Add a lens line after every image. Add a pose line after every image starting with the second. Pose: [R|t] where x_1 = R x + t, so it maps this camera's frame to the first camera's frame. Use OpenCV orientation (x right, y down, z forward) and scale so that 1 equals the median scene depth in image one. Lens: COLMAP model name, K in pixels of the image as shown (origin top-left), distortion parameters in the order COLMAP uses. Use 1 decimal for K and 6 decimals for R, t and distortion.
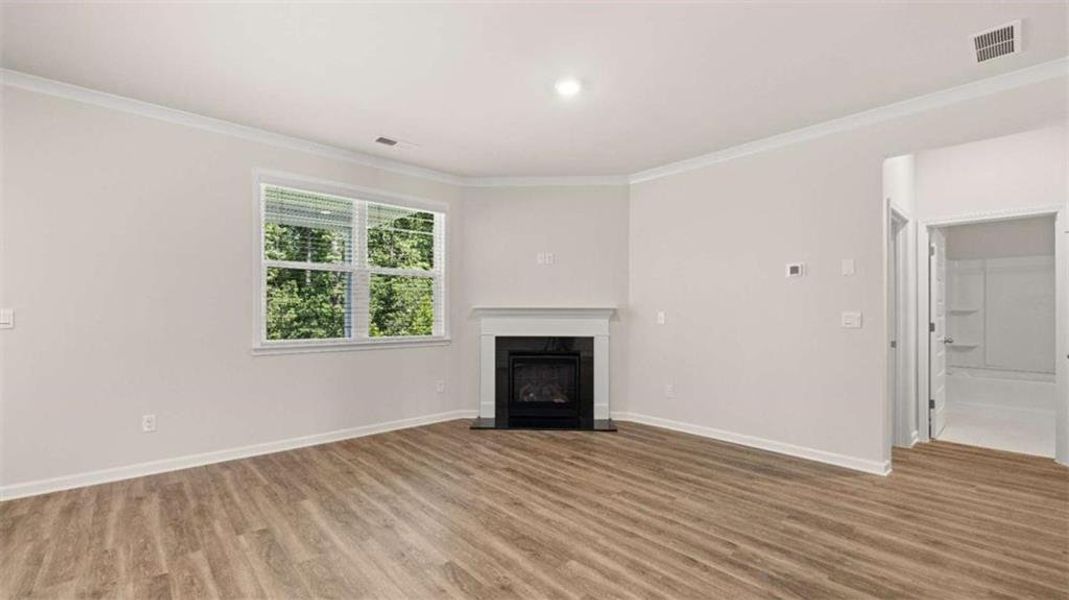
lens RADIAL K [[452.6, 0, 531.0], [0, 452.6, 307.8], [0, 0, 1]] dist [-0.000788, 0.000136]
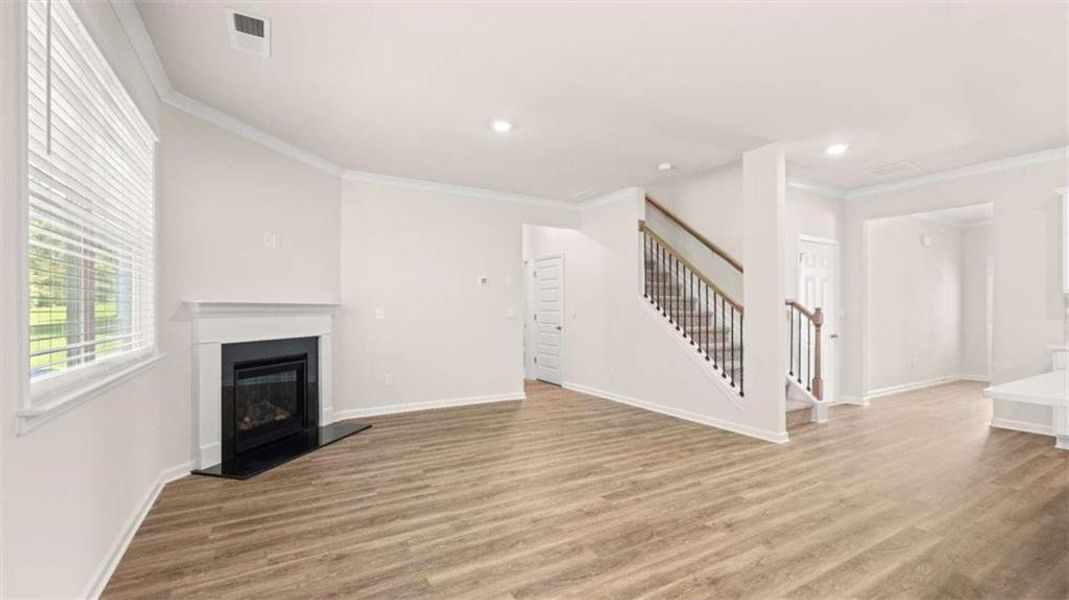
lens RADIAL K [[452.6, 0, 531.0], [0, 452.6, 307.8], [0, 0, 1]] dist [-0.000788, 0.000136]
pose [[0.196826, 0.001456, 0.980437, -0.955447], [-0.010144, 0.999948, 0.000551, 0.005297], [-0.980386, -0.010054, 0.196831, 0.594867]]
